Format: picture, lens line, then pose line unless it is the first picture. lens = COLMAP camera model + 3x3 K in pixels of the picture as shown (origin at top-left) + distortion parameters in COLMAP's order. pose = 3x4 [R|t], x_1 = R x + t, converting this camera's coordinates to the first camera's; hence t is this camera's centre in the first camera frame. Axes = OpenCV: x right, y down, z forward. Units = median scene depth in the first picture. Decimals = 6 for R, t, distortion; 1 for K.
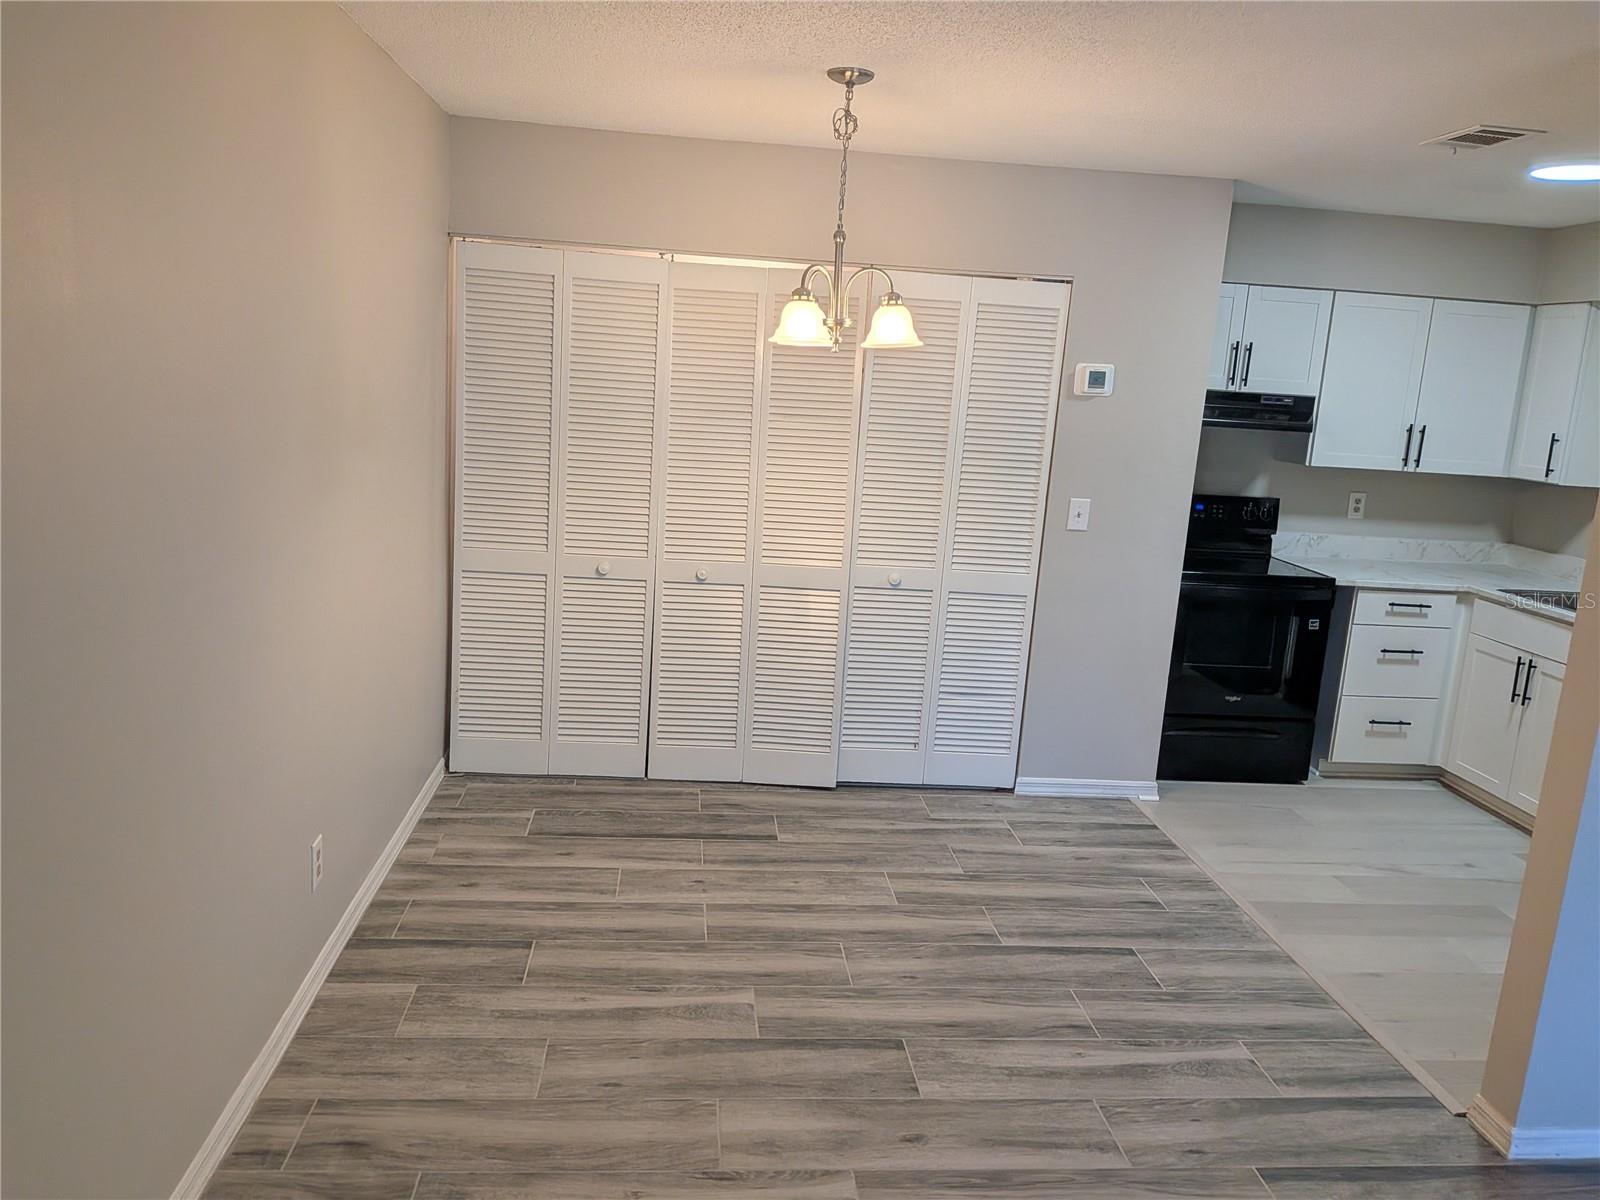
lens RADIAL K [[1182.9, 0, 789.4], [0, 1182.9, 621.9], [0, 0, 1]] dist [0.072348, -0.127573]
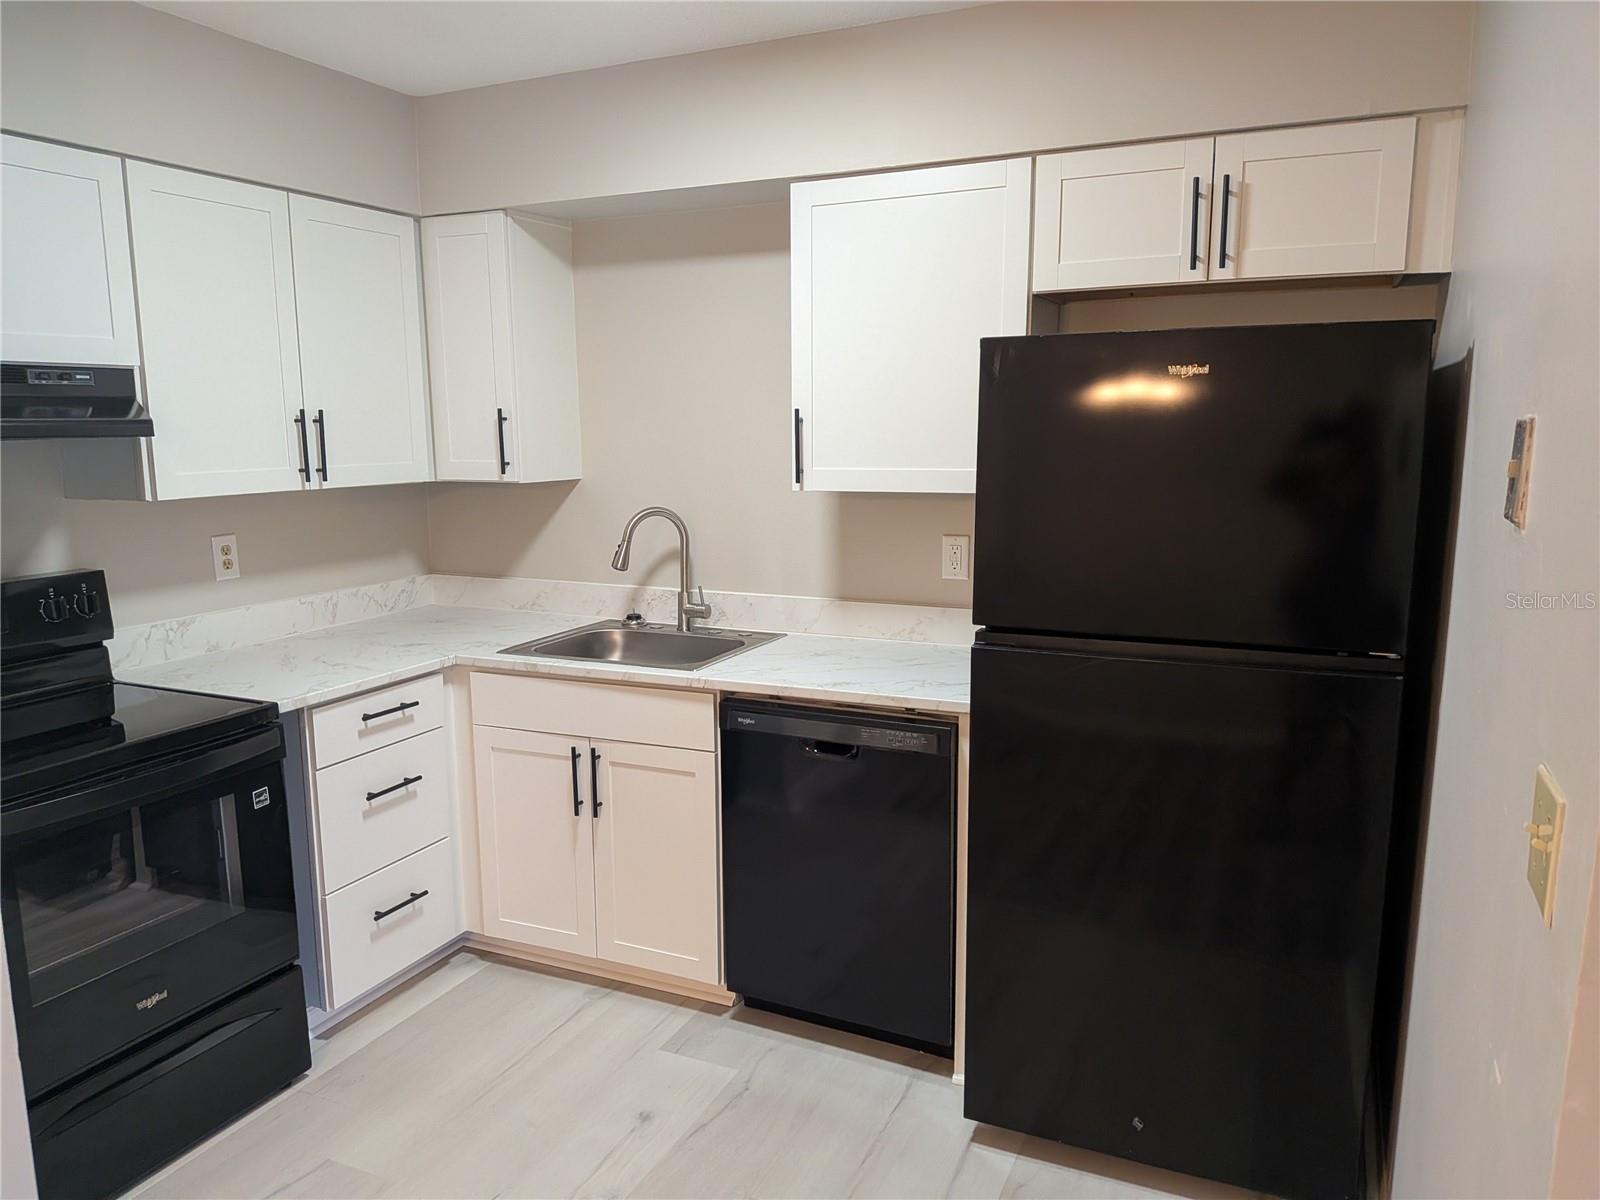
lens RADIAL K [[1182.9, 0, 789.4], [0, 1182.9, 621.9], [0, 0, 1]] dist [0.072348, -0.127573]
pose [[0.506737, -0.210016, 0.836128, 0.130875], [0.219099, 0.969402, 0.110706, -0.076842], [-0.833794, 0.127096, 0.537247, 0.499050]]
